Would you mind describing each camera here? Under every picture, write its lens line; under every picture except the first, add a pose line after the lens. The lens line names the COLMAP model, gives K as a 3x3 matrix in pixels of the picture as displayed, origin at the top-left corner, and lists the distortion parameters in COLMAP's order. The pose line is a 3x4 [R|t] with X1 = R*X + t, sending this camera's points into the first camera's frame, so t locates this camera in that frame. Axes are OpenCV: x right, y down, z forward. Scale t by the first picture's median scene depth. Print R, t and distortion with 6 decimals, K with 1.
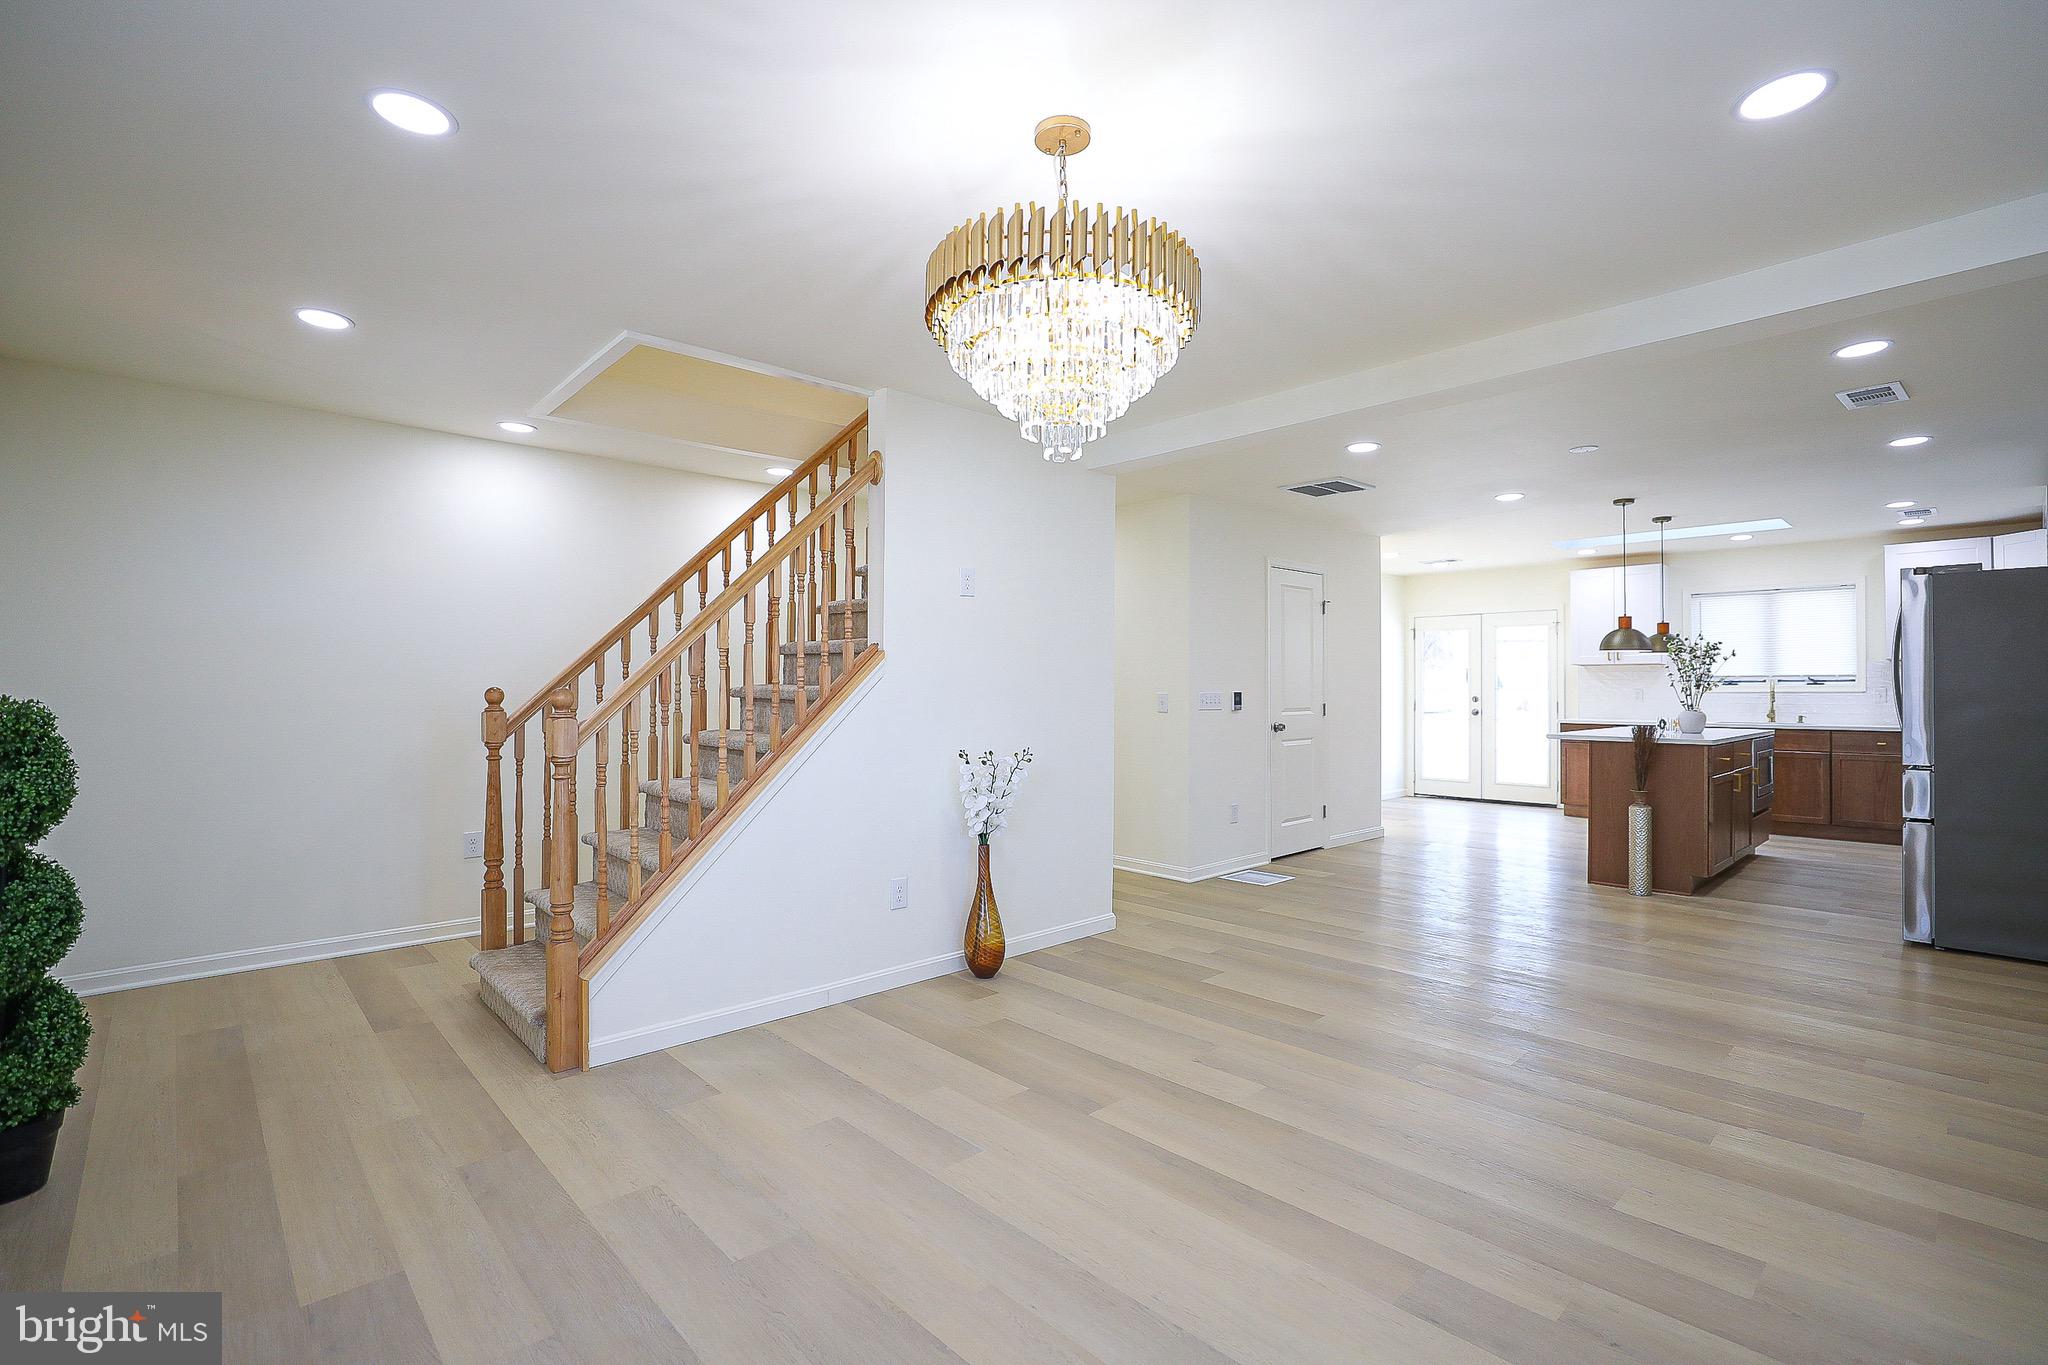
lens RADIAL K [[931.2, 0, 1011.9], [0, 931.2, 662.9], [0, 0, 1]] dist [-0.045591, 0.013238]
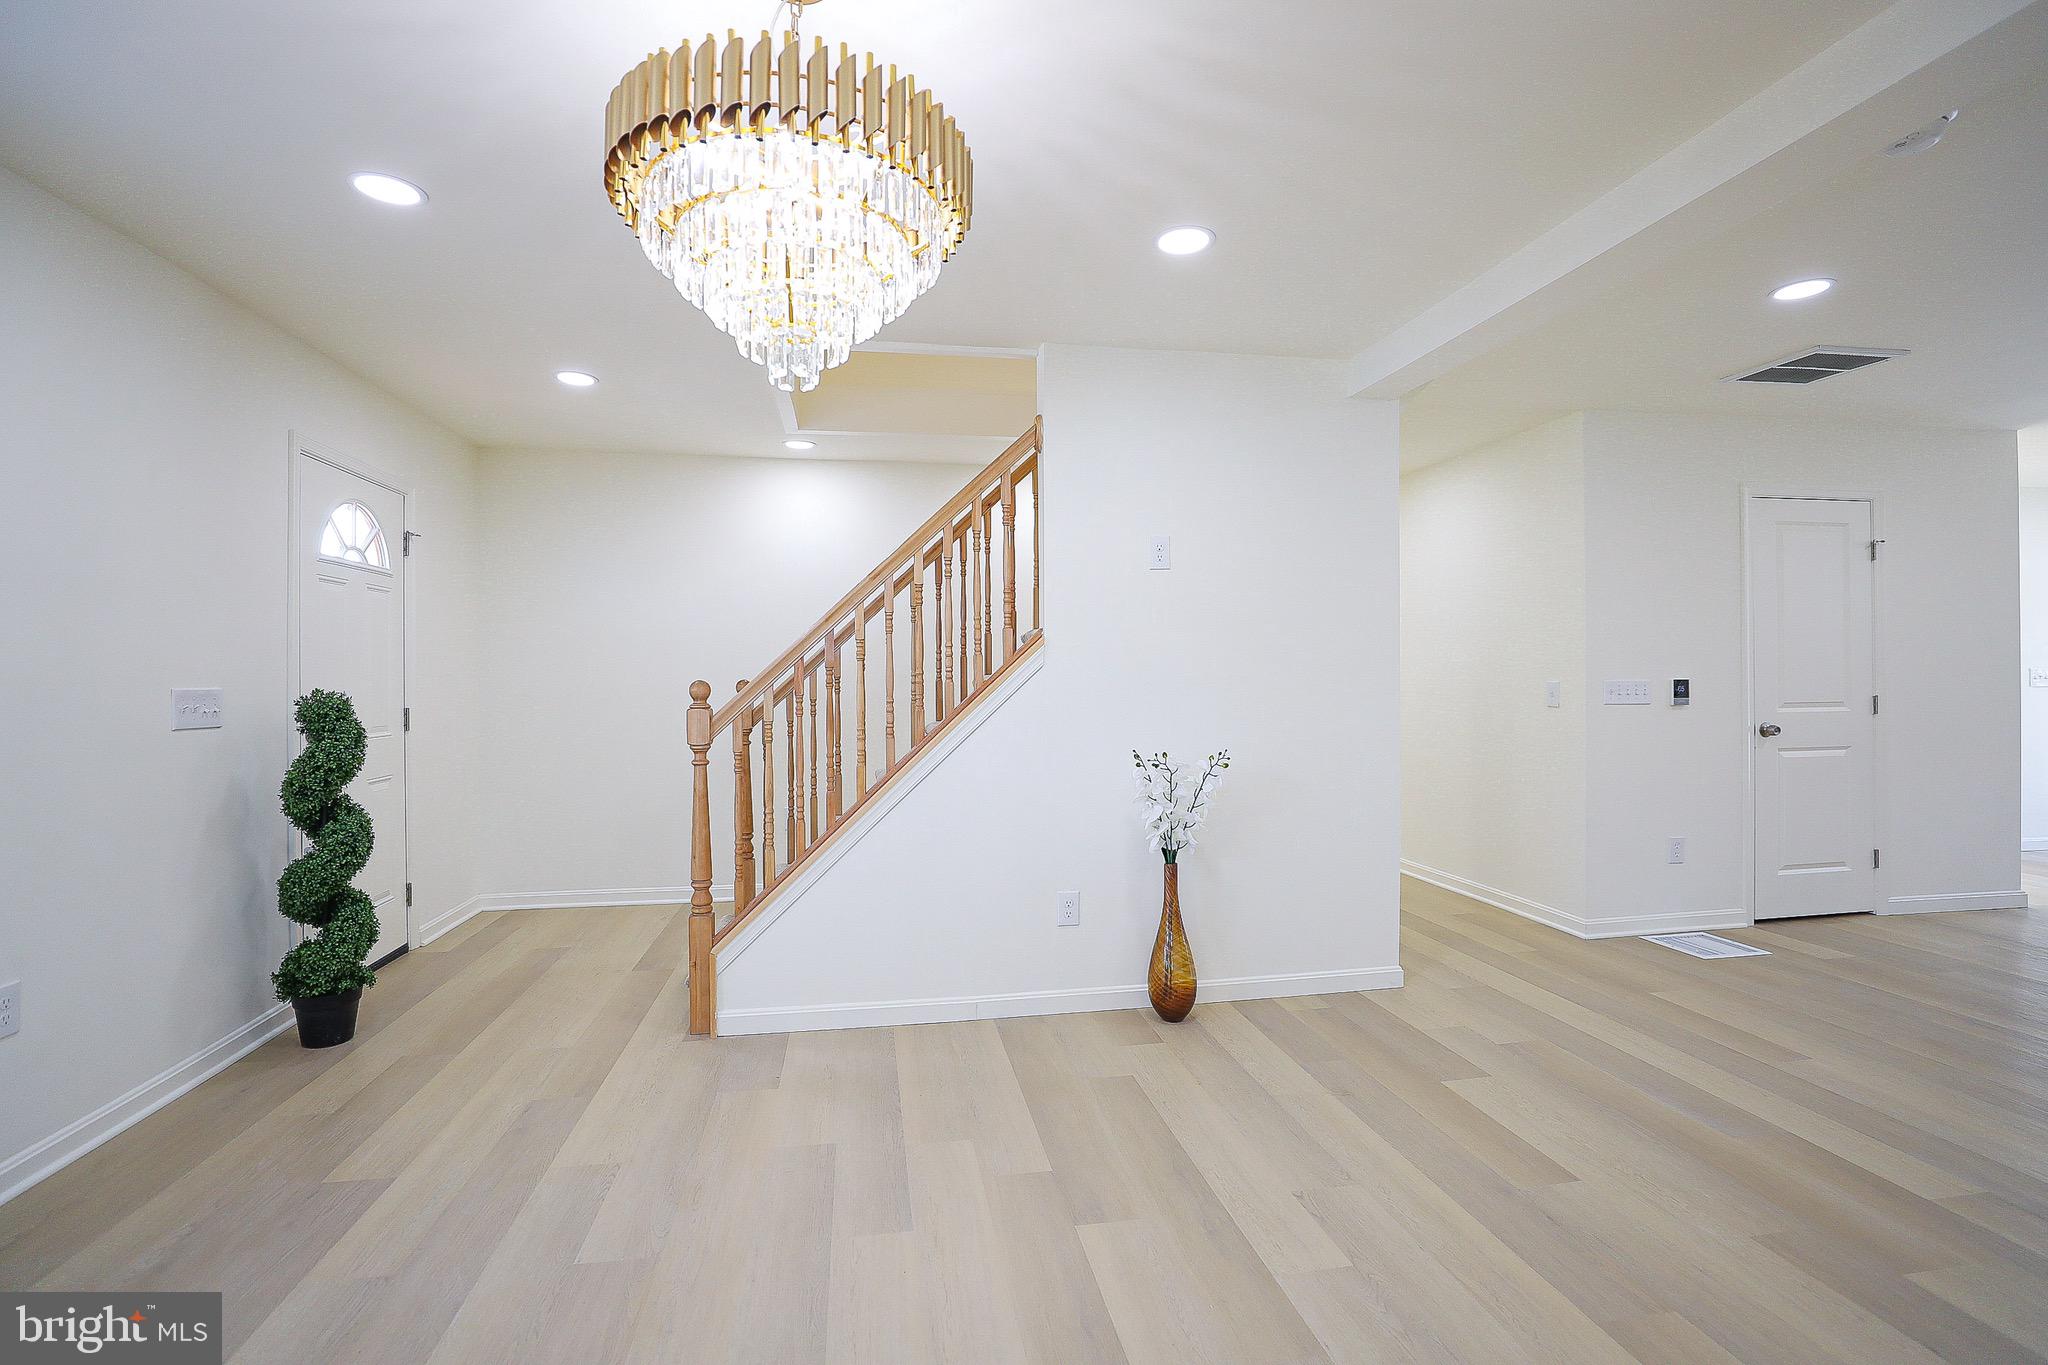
lens RADIAL K [[931.2, 0, 1011.9], [0, 931.2, 662.9], [0, 0, 1]] dist [-0.045591, 0.013238]
pose [[0.836599, -0.014198, -0.547631, 0.323794], [0.021264, 0.999752, 0.006564, 0.005537], [0.547402, -0.017136, 0.836694, 0.228431]]
